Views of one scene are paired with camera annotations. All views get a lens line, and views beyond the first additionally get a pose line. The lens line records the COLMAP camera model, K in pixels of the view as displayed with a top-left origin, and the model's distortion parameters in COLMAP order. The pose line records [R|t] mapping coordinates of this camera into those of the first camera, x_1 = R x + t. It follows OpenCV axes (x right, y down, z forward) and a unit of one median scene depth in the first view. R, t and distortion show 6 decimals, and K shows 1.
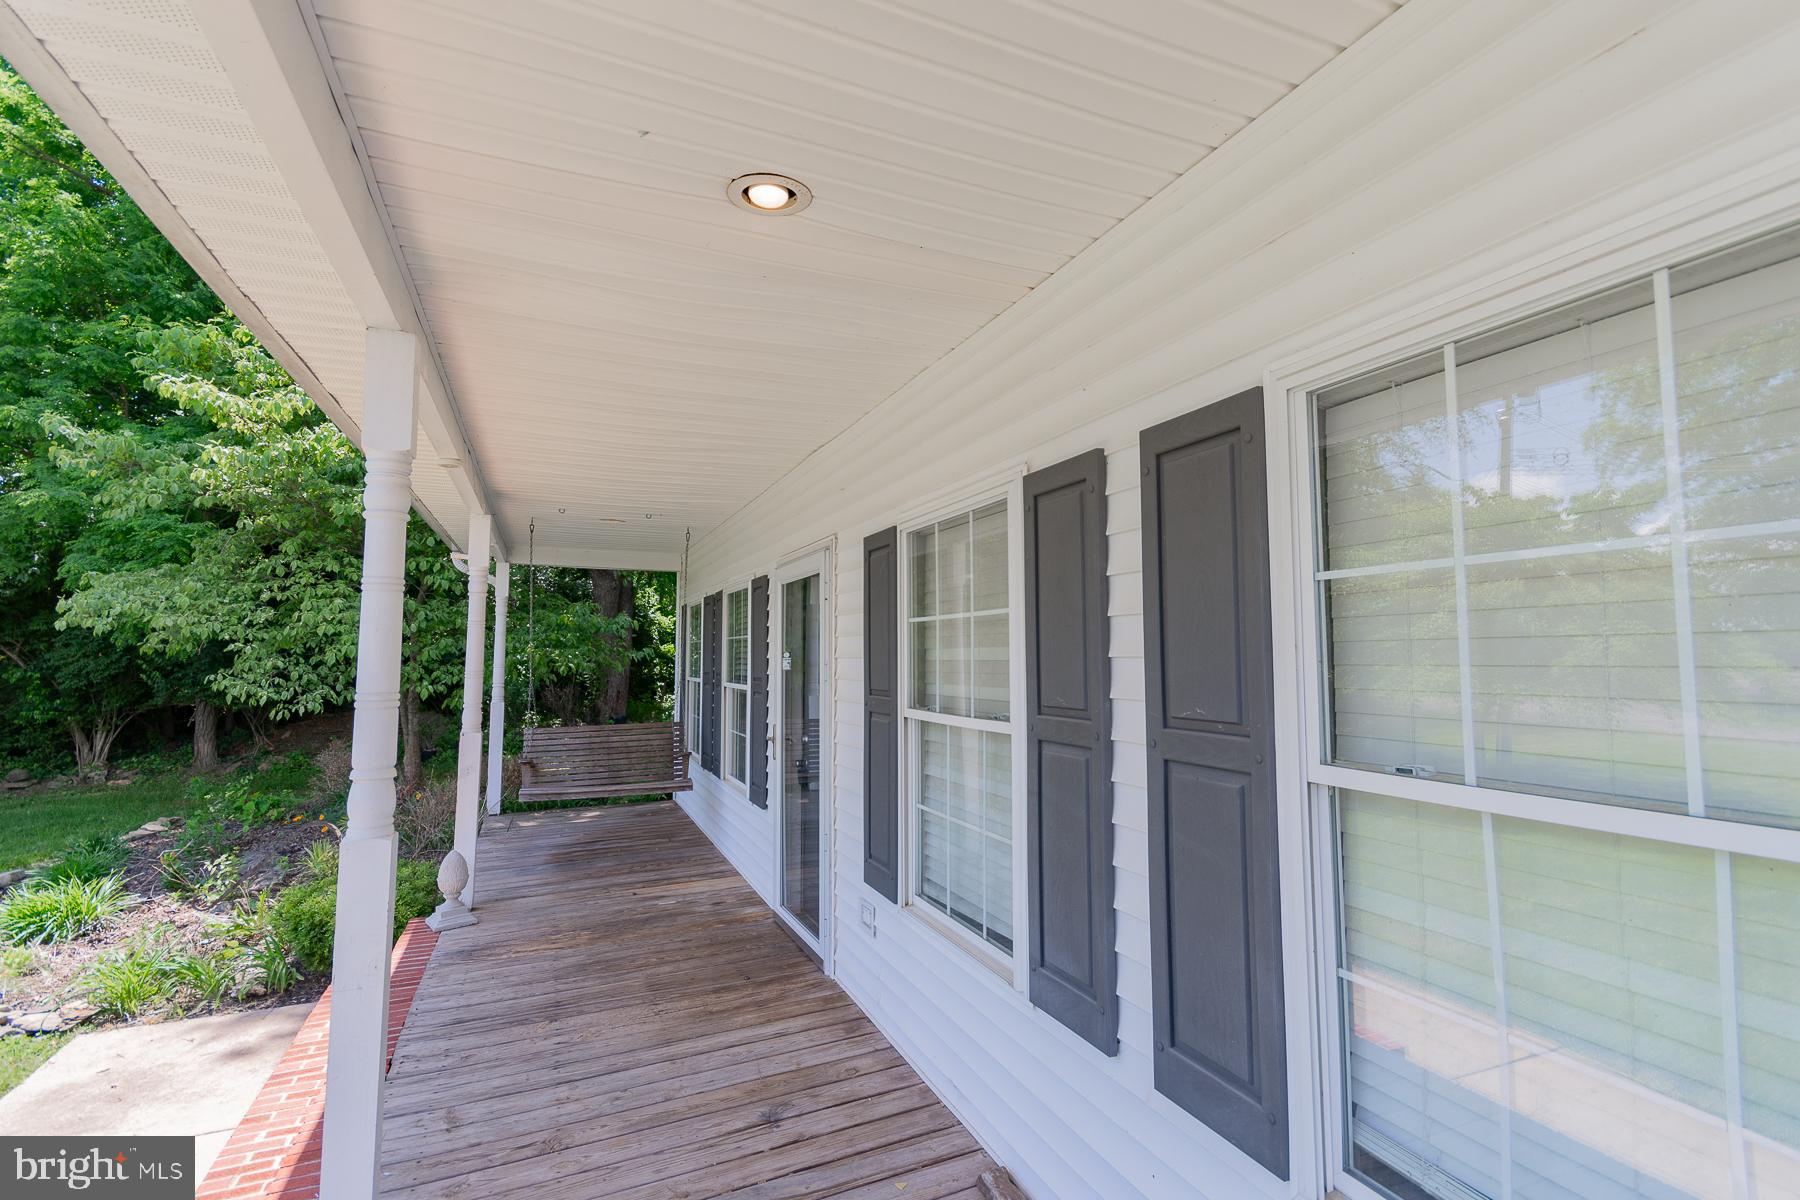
lens RADIAL K [[776.4, 0, 892.5], [0, 776.4, 602.9], [0, 0, 1]] dist [0.003103, 0.000518]
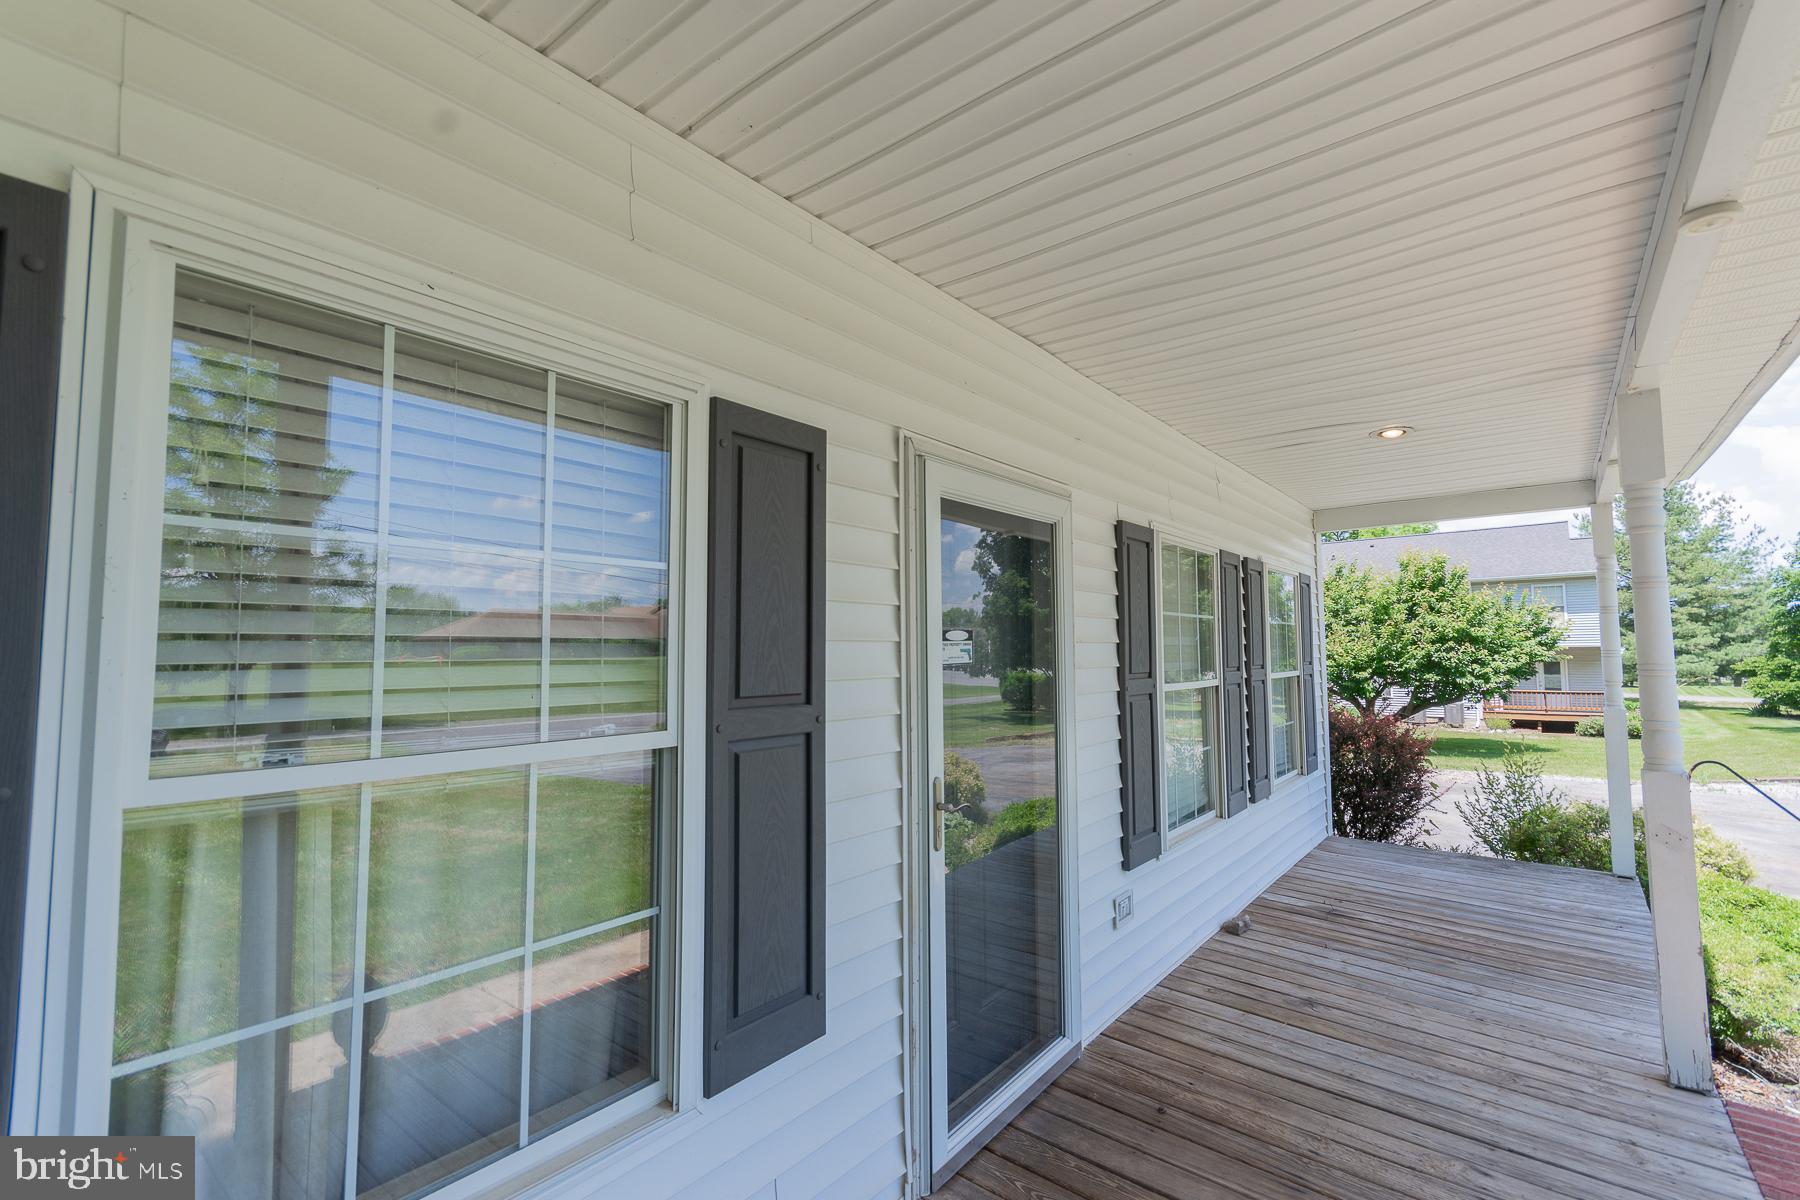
lens RADIAL K [[776.4, 0, 892.5], [0, 776.4, 602.9], [0, 0, 1]] dist [0.003103, 0.000518]
pose [[-0.441612, 0.062454, 0.895030, -0.811034], [-0.055312, 0.993782, -0.096636, 0.132126], [-0.895499, -0.092182, -0.435412, 1.738086]]
